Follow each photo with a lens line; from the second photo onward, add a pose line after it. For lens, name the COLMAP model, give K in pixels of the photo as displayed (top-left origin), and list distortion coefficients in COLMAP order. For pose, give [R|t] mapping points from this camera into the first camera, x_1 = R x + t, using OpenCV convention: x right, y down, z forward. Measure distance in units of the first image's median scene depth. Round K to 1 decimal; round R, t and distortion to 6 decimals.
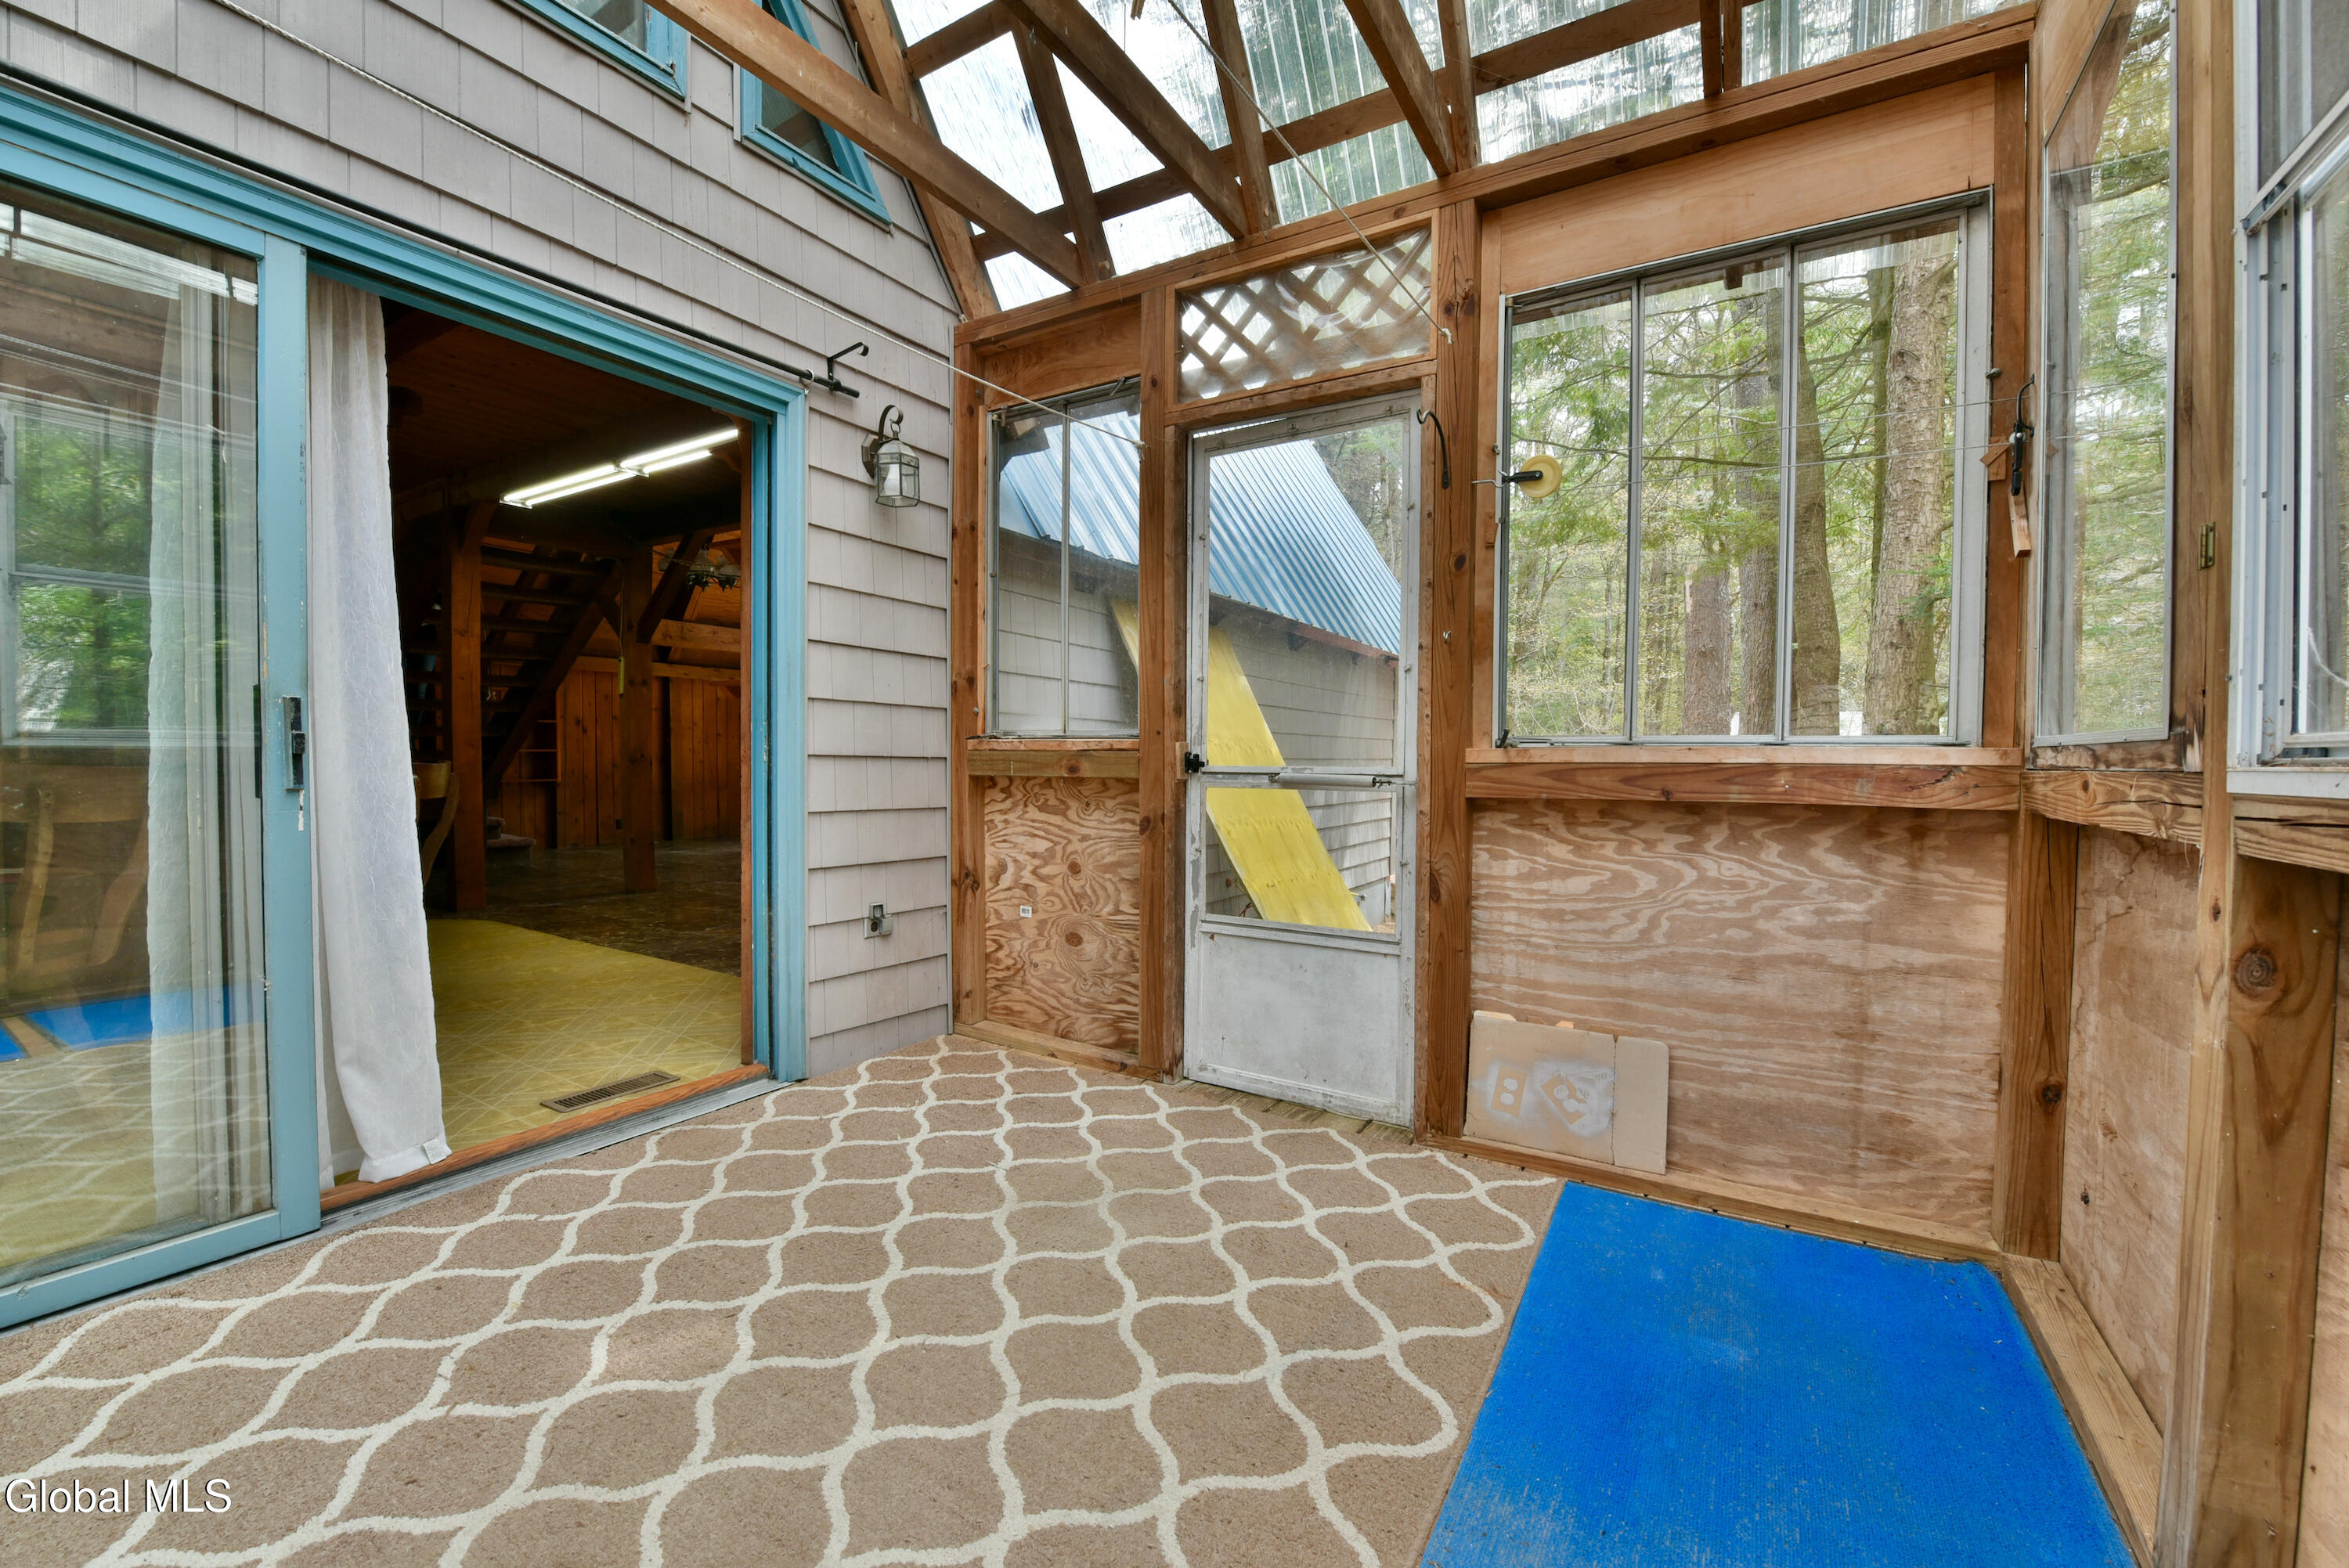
lens RADIAL K [[952.9, 0, 1183.8], [0, 952.9, 784.2], [0, 0, 1]] dist [-0.018175, -0.001520]
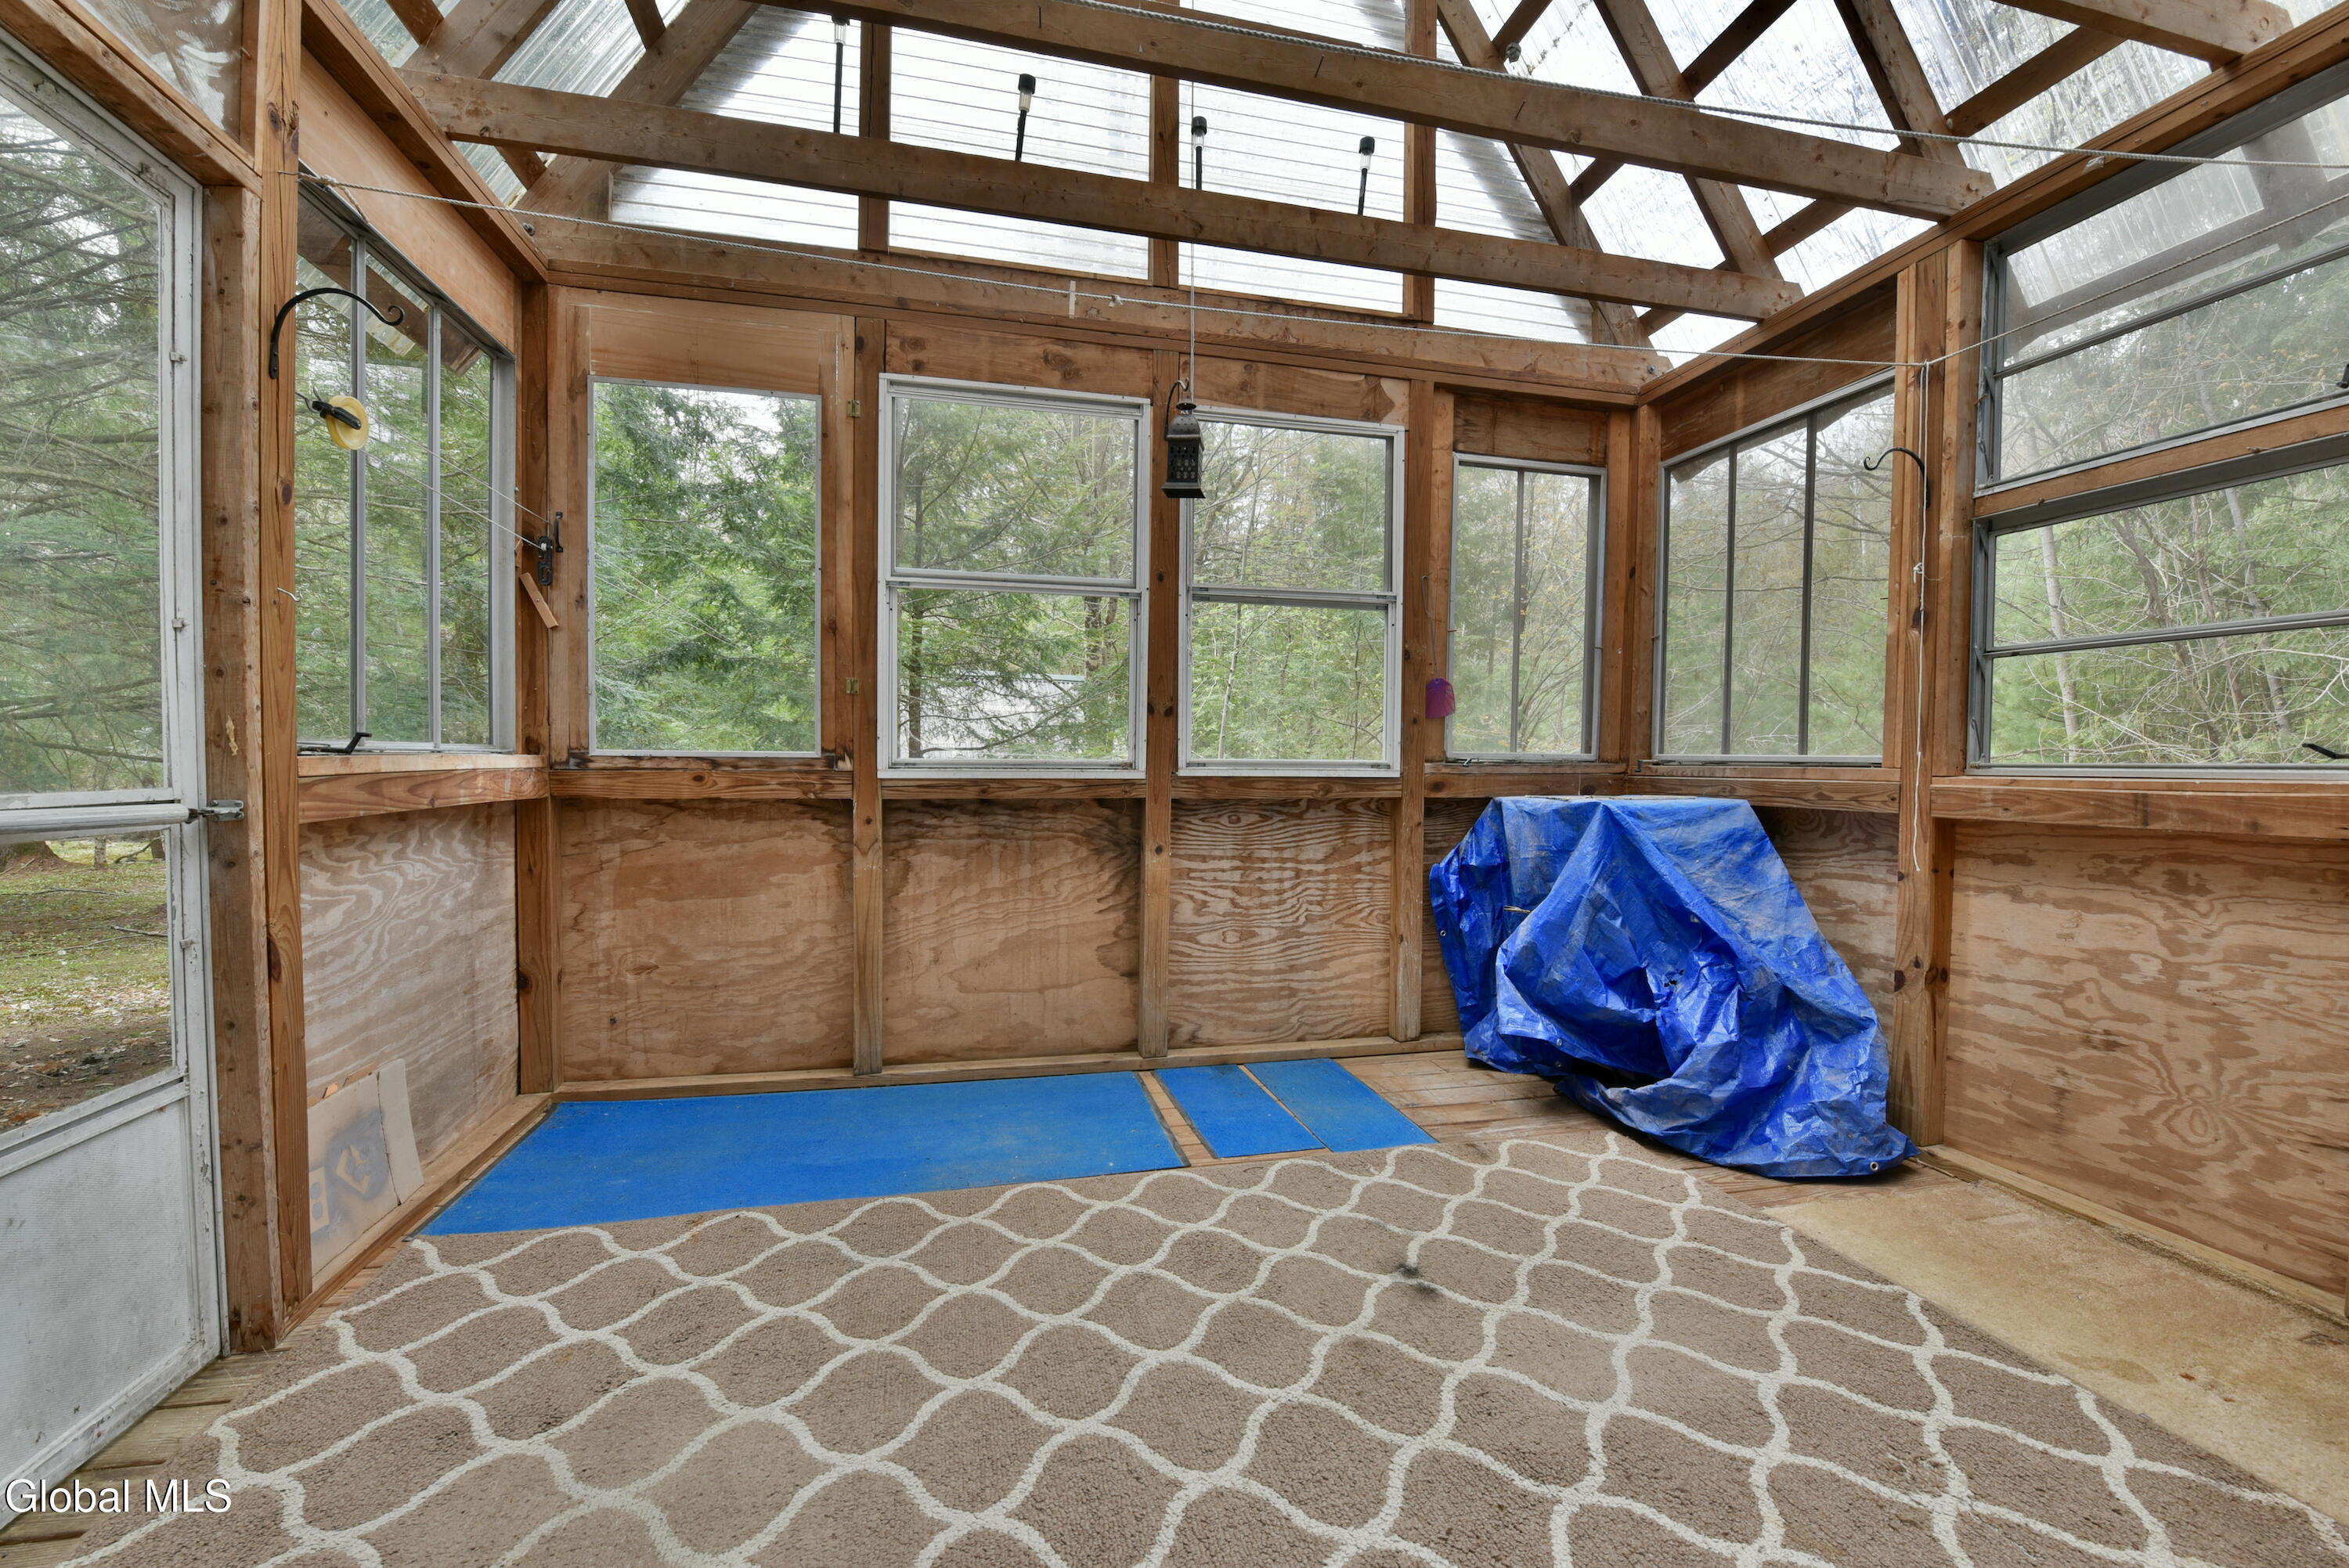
lens RADIAL K [[952.9, 0, 1183.8], [0, 952.9, 784.2], [0, 0, 1]] dist [-0.018175, -0.001520]
pose [[-0.716498, -0.033747, 0.696773, -0.797247], [0.002619, 0.998692, 0.051064, -0.059711], [-0.697585, 0.038412, -0.715472, 1.222781]]
